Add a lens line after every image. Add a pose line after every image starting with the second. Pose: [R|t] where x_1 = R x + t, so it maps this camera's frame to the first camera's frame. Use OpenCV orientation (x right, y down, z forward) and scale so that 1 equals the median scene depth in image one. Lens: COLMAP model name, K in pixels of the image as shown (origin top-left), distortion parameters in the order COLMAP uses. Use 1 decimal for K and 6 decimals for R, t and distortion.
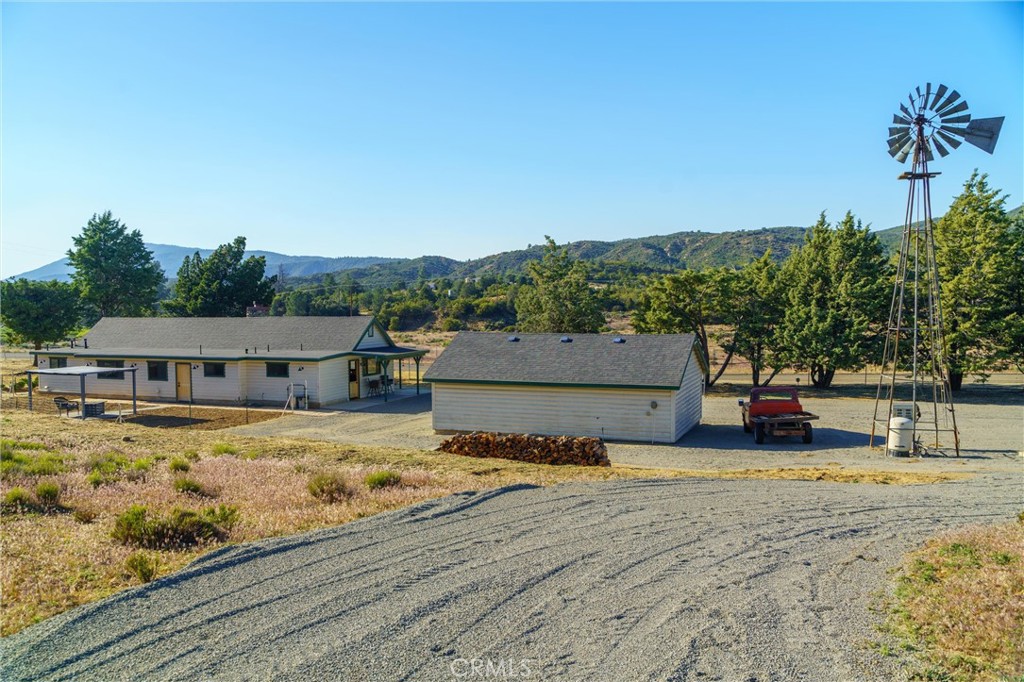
lens RADIAL K [[809.1, 0, 508.4], [0, 809.1, 339.8], [0, 0, 1]] dist [-0.001962, 0.000006]
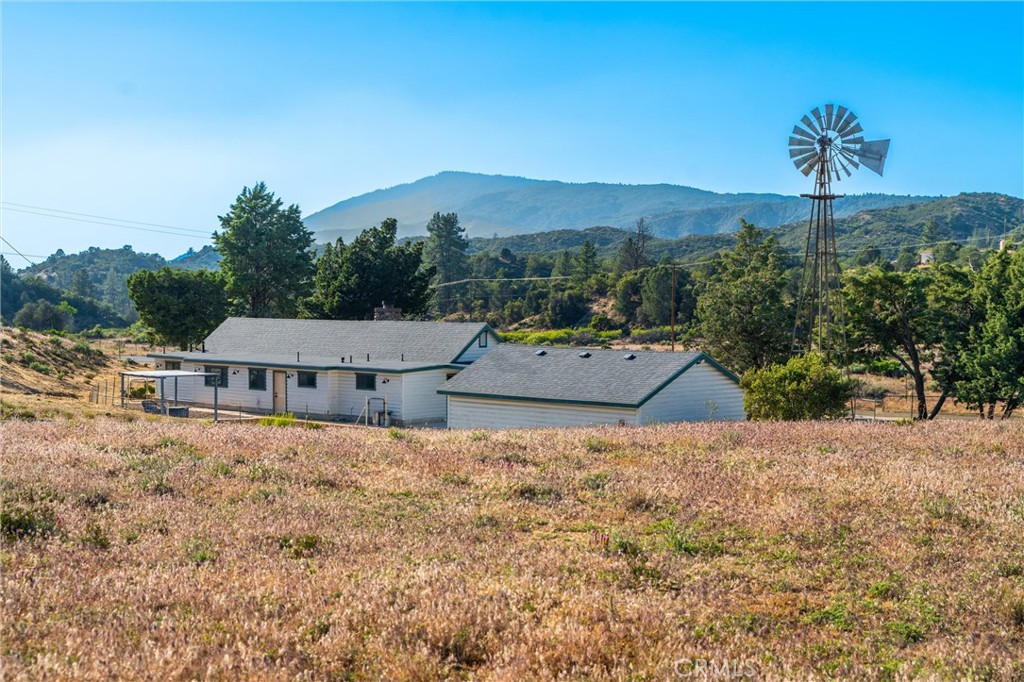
lens RADIAL K [[1575.9, 0, 512.0], [0, 1575.9, 341.0], [0, 0, 1]] dist [0.011437, 0.034554]
pose [[0.923421, 0.023301, -0.383080, 0.490743], [-0.026763, 0.999635, -0.003710, -0.004974], [0.382853, 0.013679, 0.923708, -0.503583]]
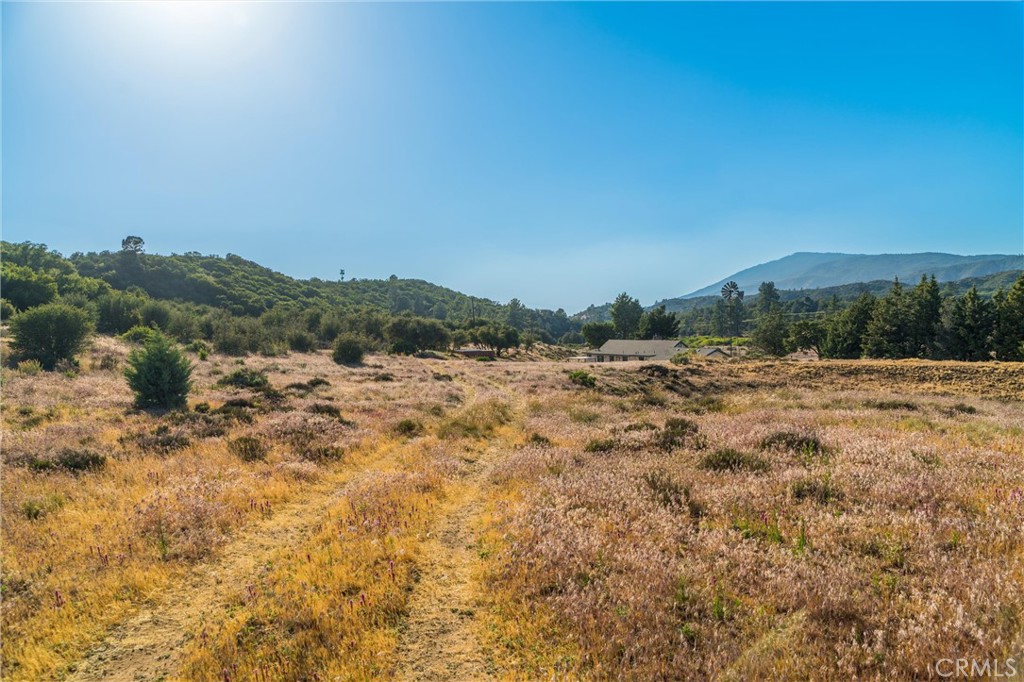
lens RADIAL K [[809.1, 0, 508.4], [0, 809.1, 339.8], [0, 0, 1]] dist [-0.001962, 0.000006]
pose [[0.708587, 0.002448, -0.705620, 1.298302], [-0.008439, 0.999952, -0.005005, -0.013267], [0.705573, 0.009501, 0.708573, -1.251034]]
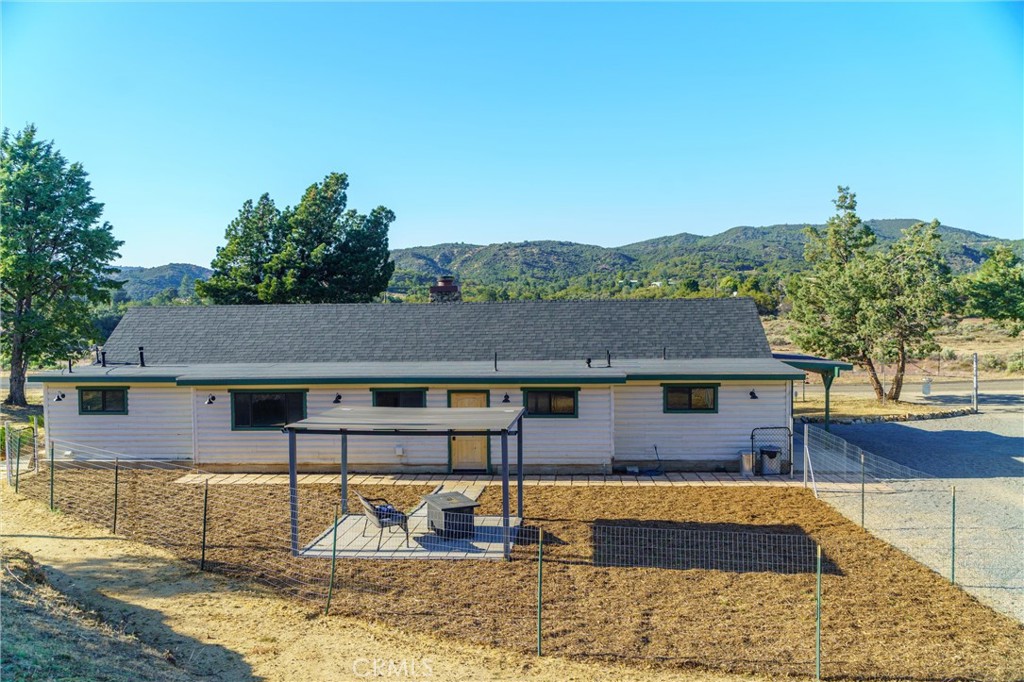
lens RADIAL K [[809.1, 0, 508.4], [0, 809.1, 339.8], [0, 0, 1]] dist [-0.001962, 0.000006]
pose [[0.954053, -0.013267, 0.299343, -0.504317], [0.017574, 0.999777, -0.011700, 0.004552], [-0.299121, 0.016423, 0.954074, 0.522221]]
